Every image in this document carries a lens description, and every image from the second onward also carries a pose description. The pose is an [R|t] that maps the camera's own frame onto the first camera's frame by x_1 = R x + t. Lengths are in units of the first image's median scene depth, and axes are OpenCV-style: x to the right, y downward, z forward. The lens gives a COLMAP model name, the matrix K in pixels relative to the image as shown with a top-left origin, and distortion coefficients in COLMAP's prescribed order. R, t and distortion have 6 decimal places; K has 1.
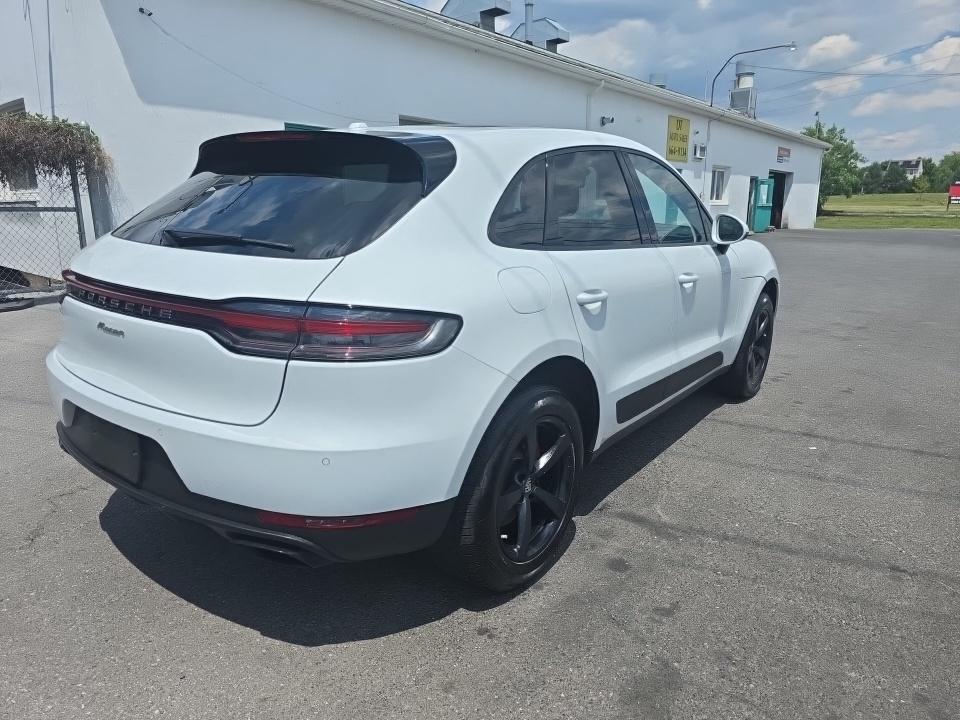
lens RADIAL K [[652.3, 0, 481.8], [0, 652.3, 364.3], [0, 0, 1]] dist [0.015868, -0.020511]
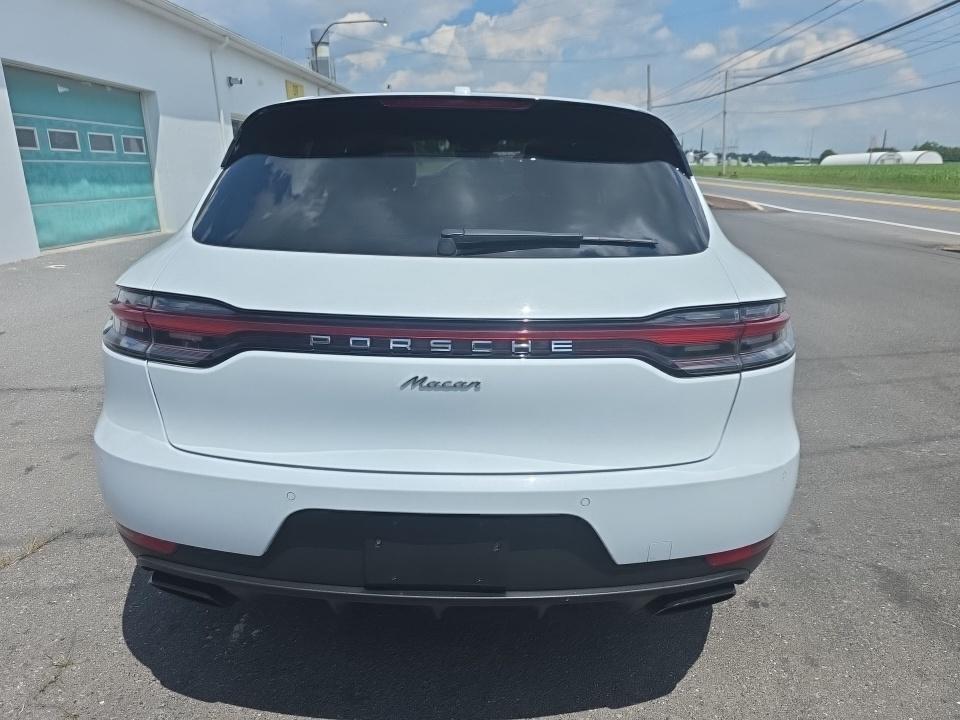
lens RADIAL K [[652.3, 0, 482.1], [0, 652.3, 350.2], [0, 0, 1]] dist [0.015868, -0.020511]
pose [[0.806847, -0.168977, 0.566078, -0.095617], [0.152879, 0.985302, 0.076215, -0.013943], [-0.570637, 0.025048, 0.820821, 0.044011]]
